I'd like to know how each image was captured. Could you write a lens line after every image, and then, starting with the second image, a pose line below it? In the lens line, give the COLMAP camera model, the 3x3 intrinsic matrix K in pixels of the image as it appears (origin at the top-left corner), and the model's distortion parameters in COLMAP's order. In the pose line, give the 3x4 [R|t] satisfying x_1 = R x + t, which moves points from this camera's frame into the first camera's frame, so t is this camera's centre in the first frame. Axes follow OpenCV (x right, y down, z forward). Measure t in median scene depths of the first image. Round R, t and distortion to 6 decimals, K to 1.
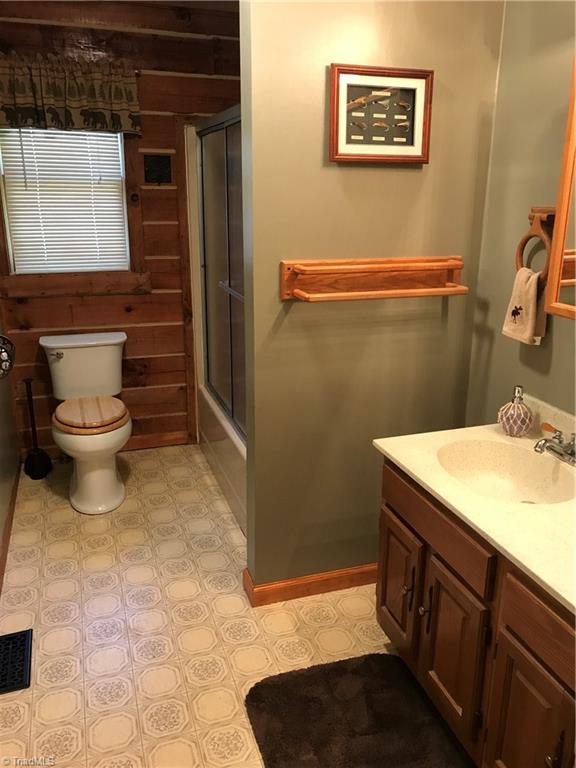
lens RADIAL K [[632.1, 0, 286.2], [0, 632.1, 380.2], [0, 0, 1]] dist [0.045981, -0.050823]
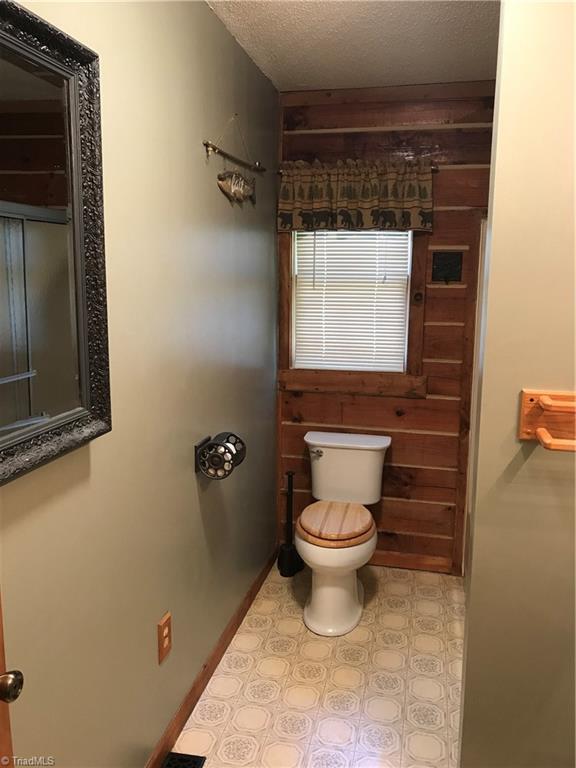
lens RADIAL K [[632.1, 0, 284.9], [0, 632.1, 384.6], [0, 0, 1]] dist [0.045981, -0.050823]
pose [[0.855449, 0.086649, -0.510587, 0.121517], [-0.151122, 0.984761, -0.086074, -0.076291], [0.495348, 0.150793, 0.855507, 0.190137]]
